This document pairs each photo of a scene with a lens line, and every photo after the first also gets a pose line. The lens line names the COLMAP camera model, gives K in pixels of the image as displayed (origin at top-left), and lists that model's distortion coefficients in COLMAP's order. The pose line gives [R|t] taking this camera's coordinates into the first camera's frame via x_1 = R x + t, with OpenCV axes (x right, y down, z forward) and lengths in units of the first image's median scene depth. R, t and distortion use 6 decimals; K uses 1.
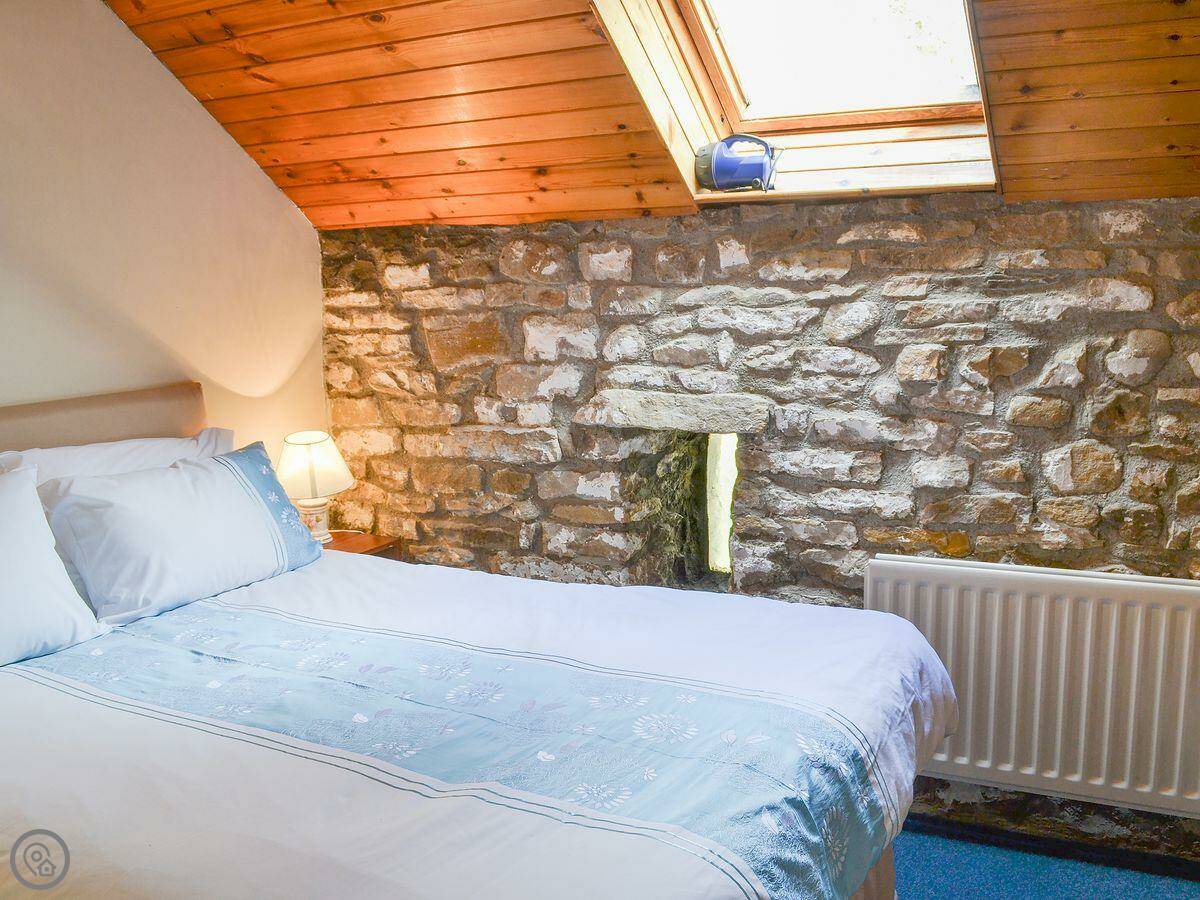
lens RADIAL K [[1126.3, 0, 601.5], [0, 1126.3, 471.3], [0, 0, 1]] dist [-0.073709, 0.001110]
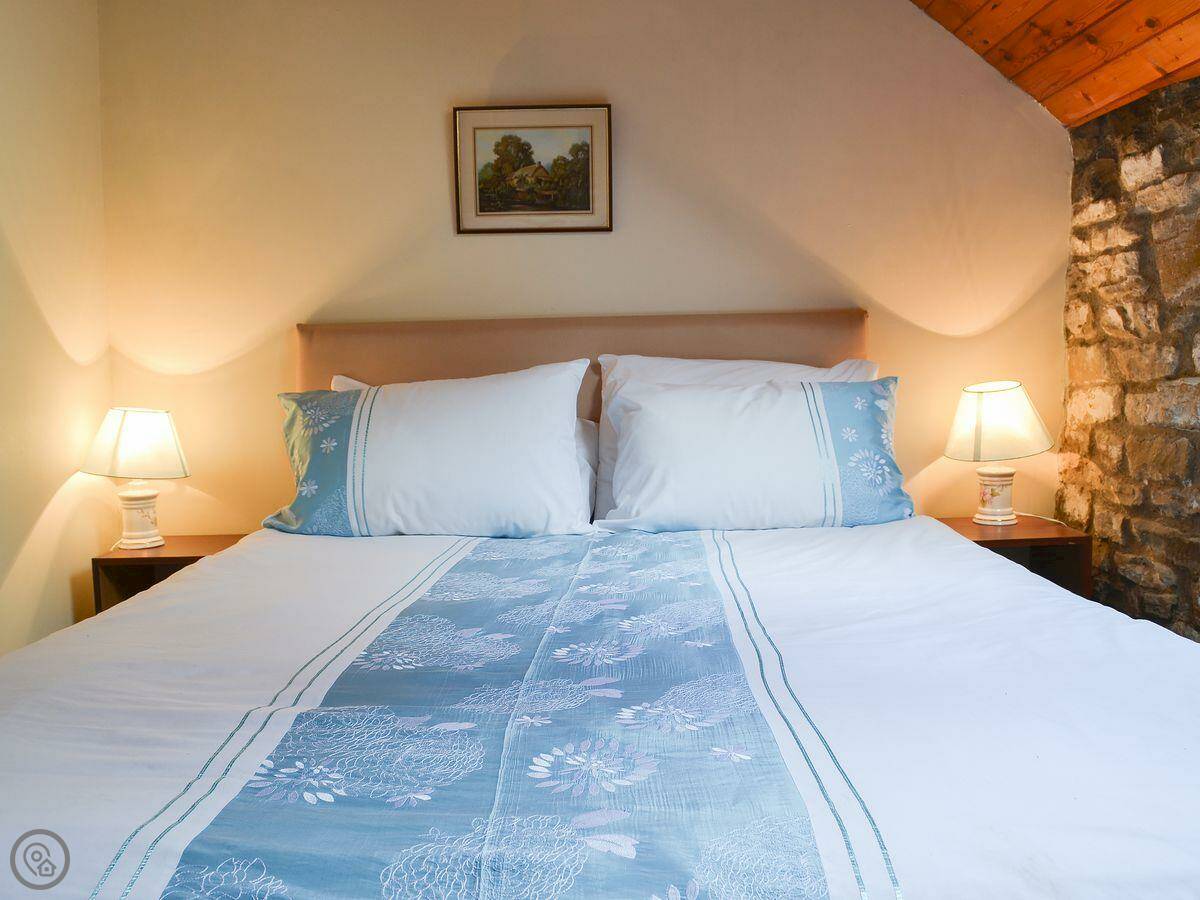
lens RADIAL K [[1067.4, 0, 600.0], [0, 1067.4, 450.0], [0, 0, 1]] dist [-0.070365, 0.007969]
pose [[0.479092, 0.092447, -0.872883, 0.250367], [-0.150667, 0.988340, 0.021980, 0.038106], [0.864737, 0.120984, 0.487435, 0.398782]]
